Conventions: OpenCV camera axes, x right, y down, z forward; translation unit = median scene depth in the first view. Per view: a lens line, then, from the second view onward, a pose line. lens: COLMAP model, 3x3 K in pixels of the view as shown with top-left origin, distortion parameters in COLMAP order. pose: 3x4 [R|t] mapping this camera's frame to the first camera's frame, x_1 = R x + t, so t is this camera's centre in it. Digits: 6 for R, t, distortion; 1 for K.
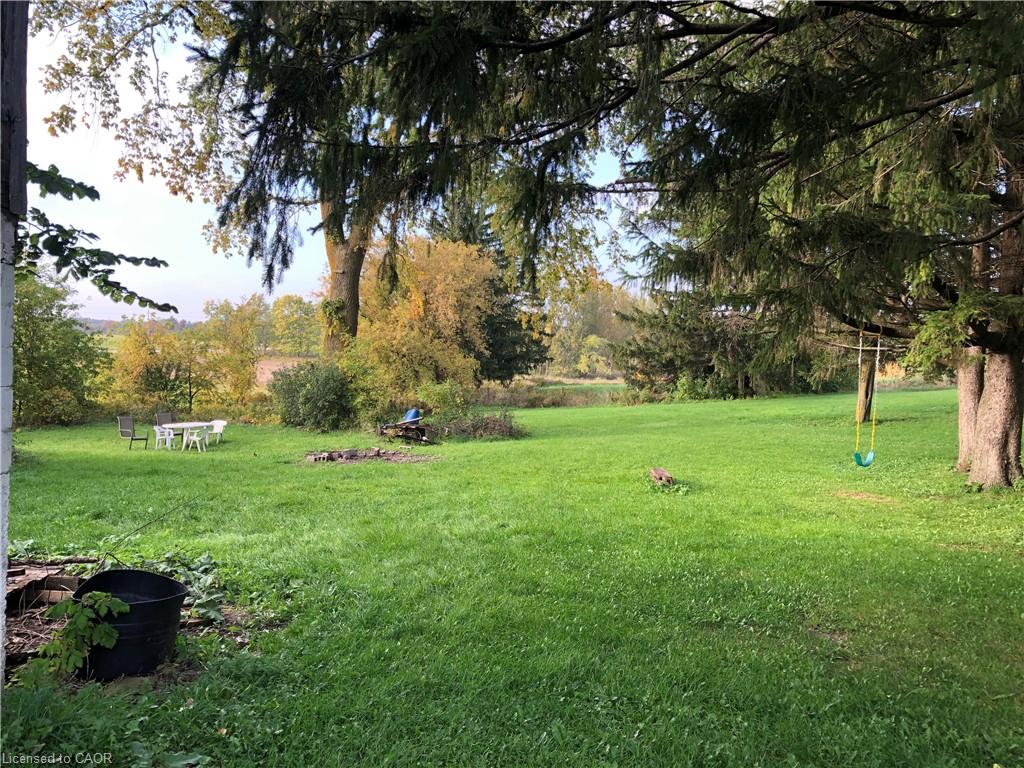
lens RADIAL K [[839.7, 0, 511.2], [0, 839.7, 383.9], [0, 0, 1]] dist [0.030917, -0.035733]
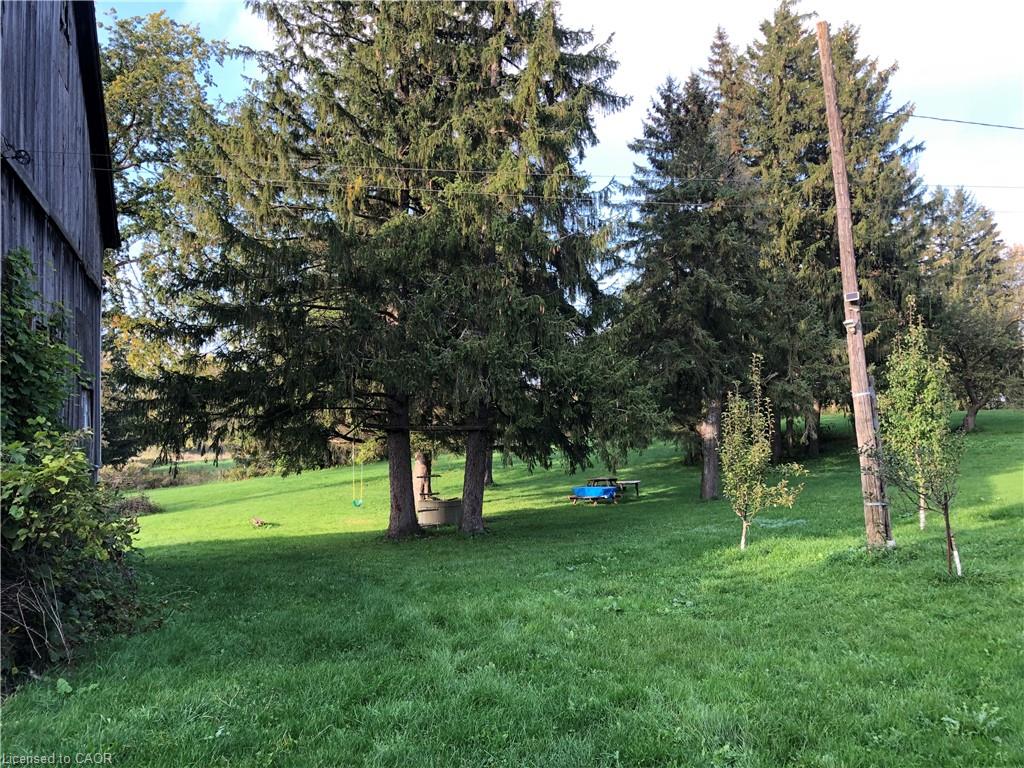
lens RADIAL K [[839.7, 0, 513.4], [0, 839.7, 381.3], [0, 0, 1]] dist [0.030917, -0.035733]
pose [[0.895781, -0.027202, 0.443662, -0.043826], [0.061633, 0.996085, -0.063368, -0.015810], [-0.440201, 0.084108, 0.893951, -0.304332]]
